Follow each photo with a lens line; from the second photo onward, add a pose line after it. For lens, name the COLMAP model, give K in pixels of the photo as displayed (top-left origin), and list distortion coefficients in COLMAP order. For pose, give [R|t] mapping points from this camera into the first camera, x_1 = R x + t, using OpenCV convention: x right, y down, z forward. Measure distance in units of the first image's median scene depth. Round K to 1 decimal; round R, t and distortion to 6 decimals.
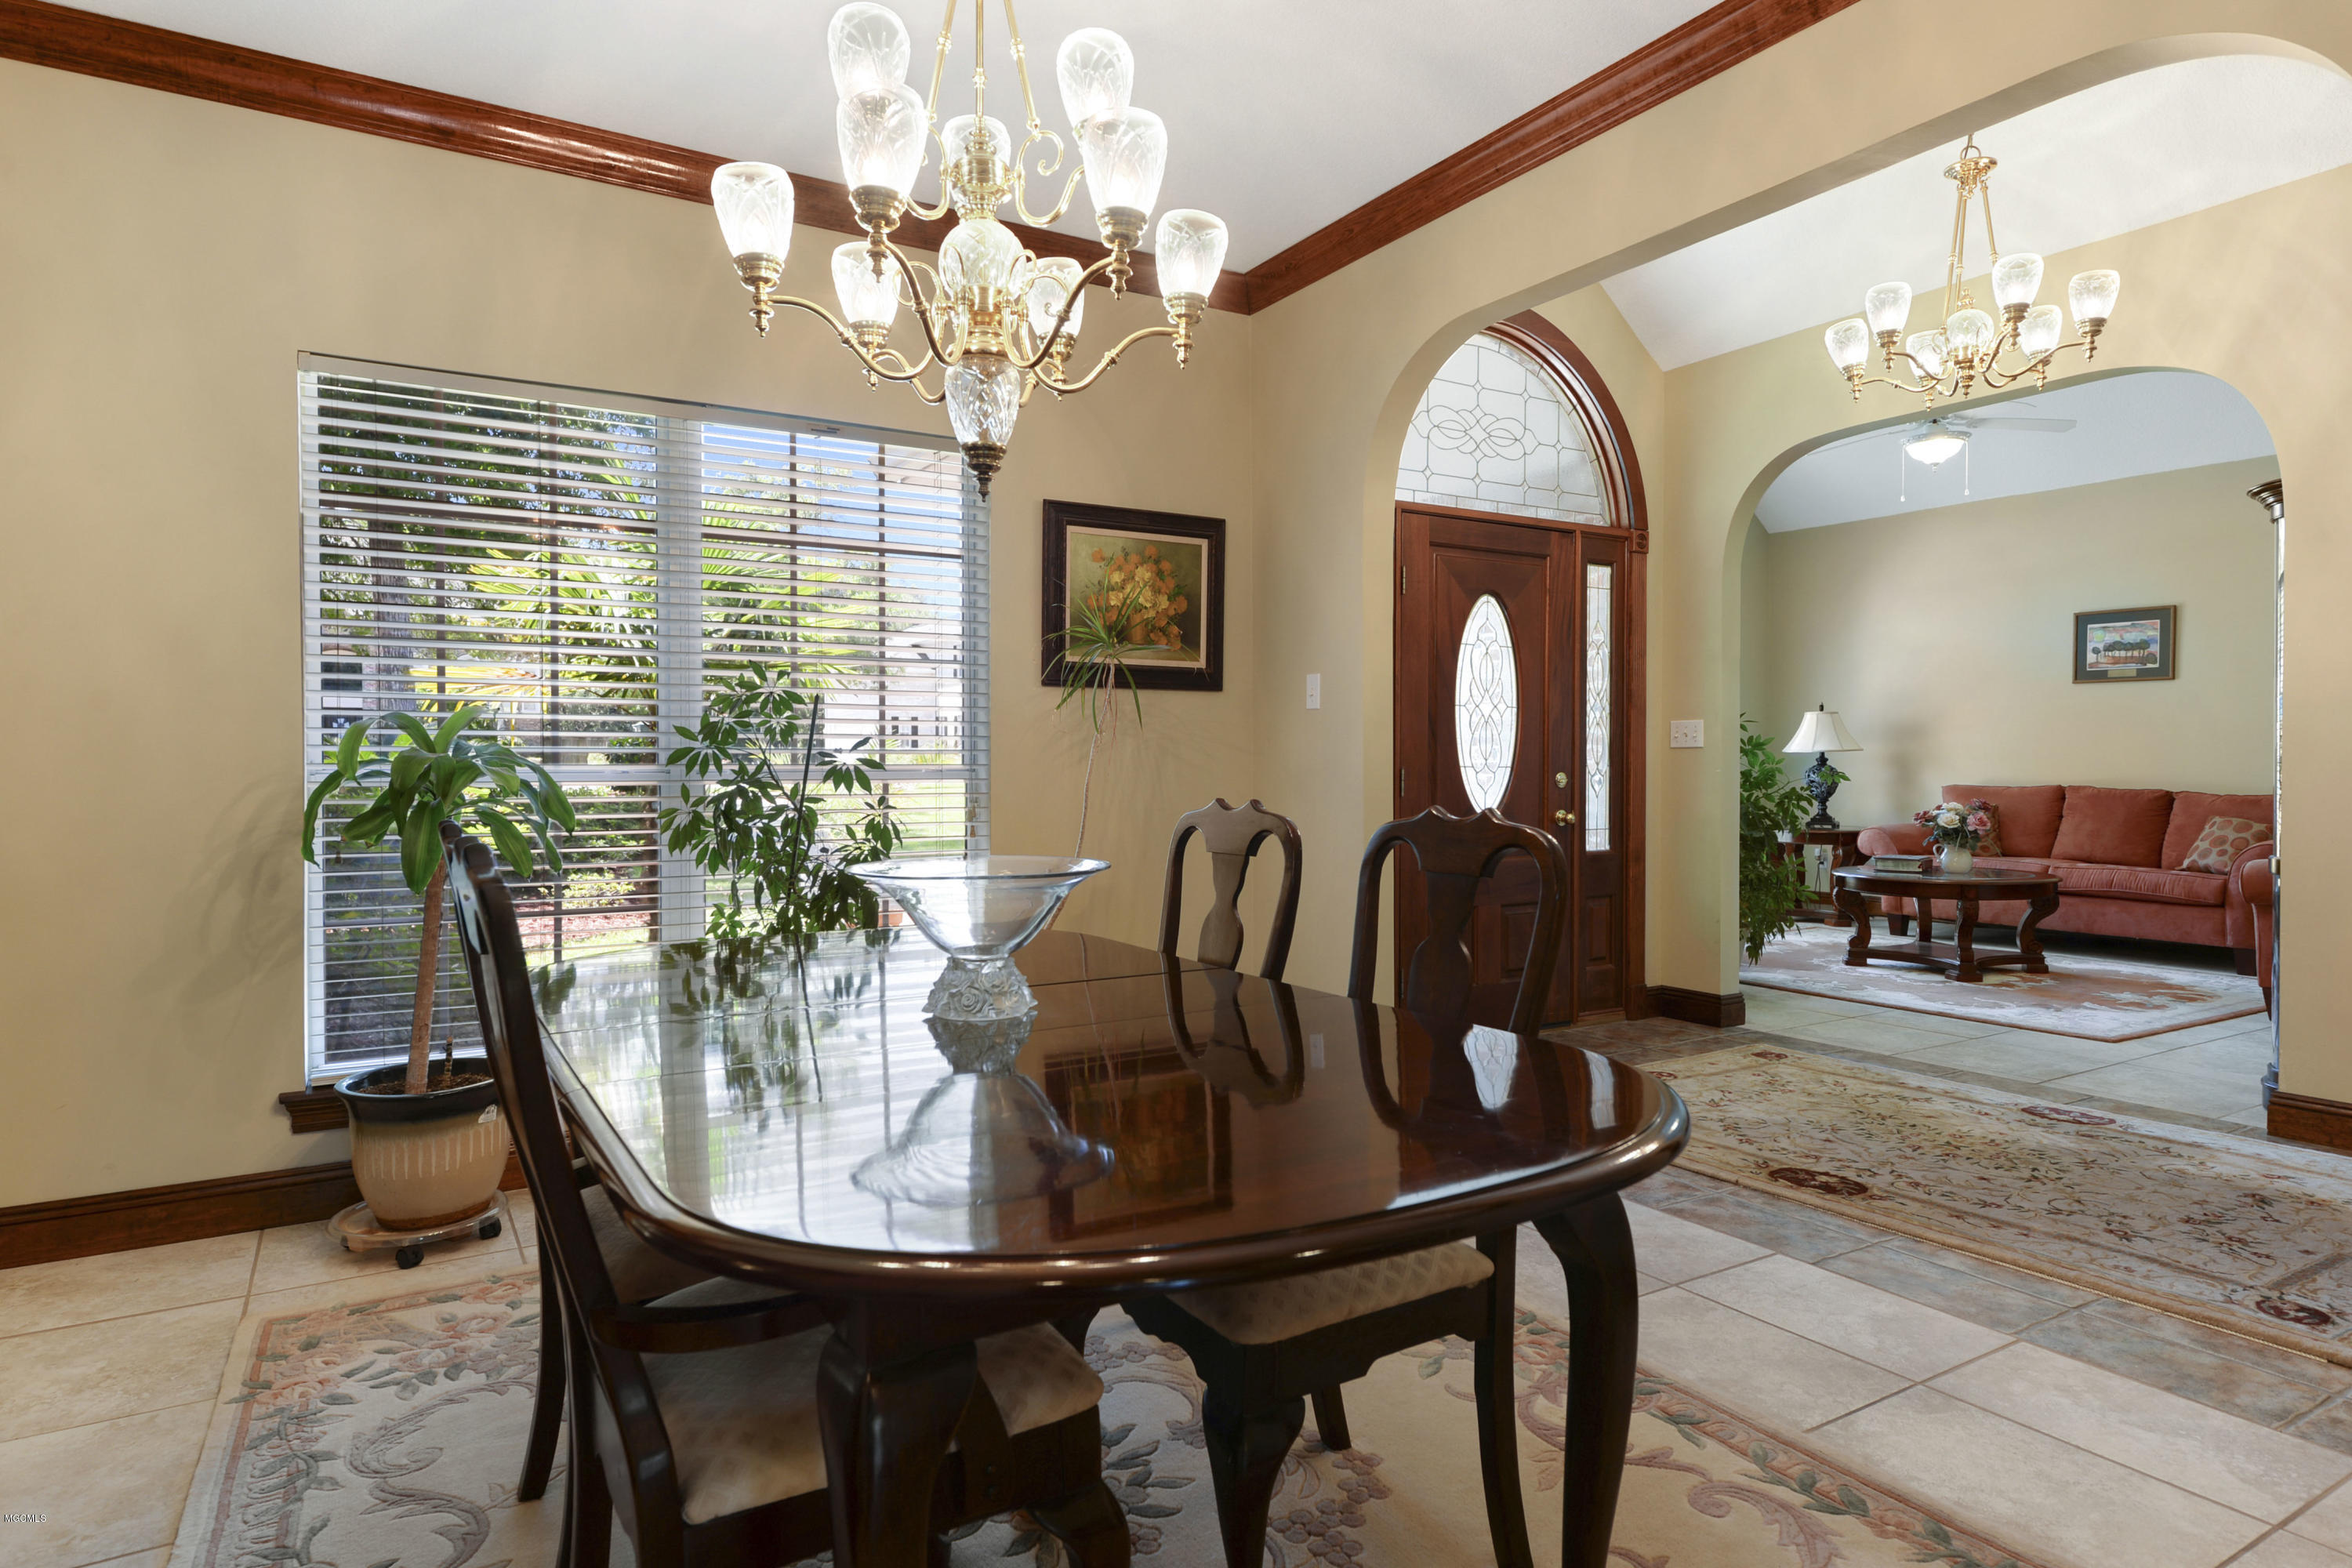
lens RADIAL K [[1322.0, 0, 1176.0], [0, 1322.0, 784.0], [0, 0, 1]] dist [-0.003225, -0.001297]
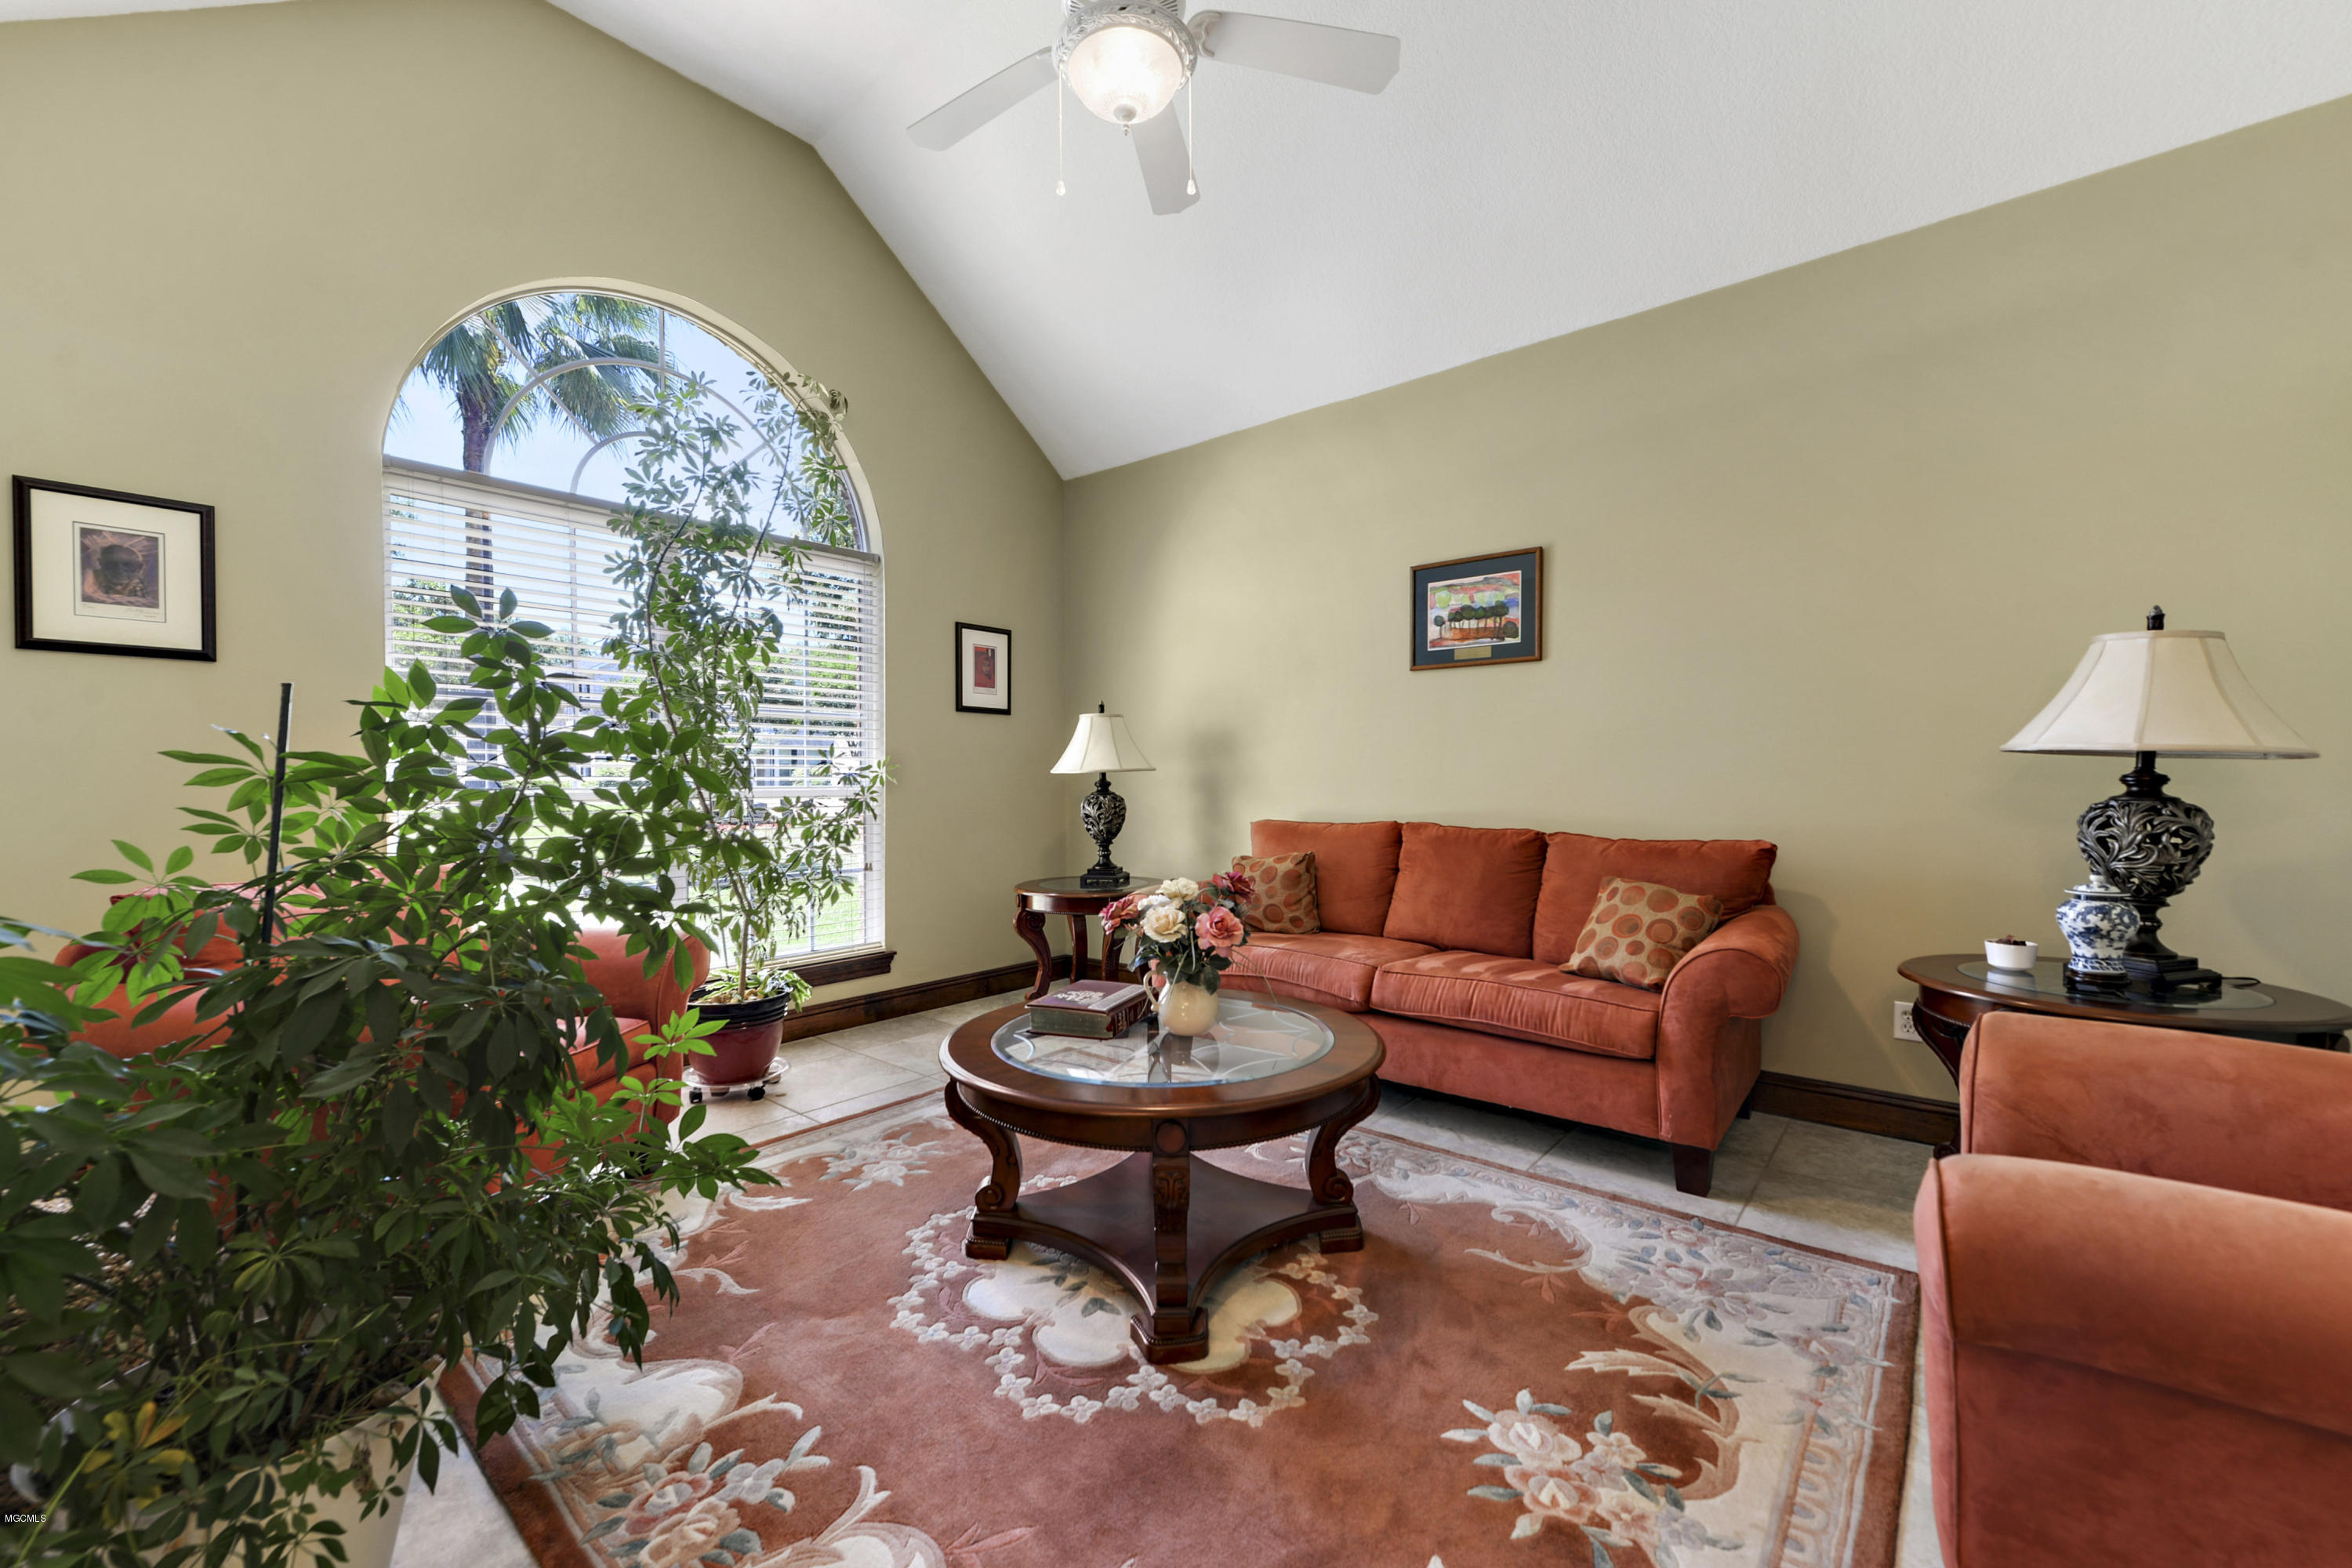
lens RADIAL K [[978.1, 0, 1179.8], [0, 978.1, 788.6], [0, 0, 1]] dist [-0.002386, -0.006443]
pose [[0.938511, -0.005472, 0.345205, 0.451556], [0.009705, 0.999897, -0.010534, -0.013156], [-0.345112, 0.013236, 0.938468, 0.652389]]
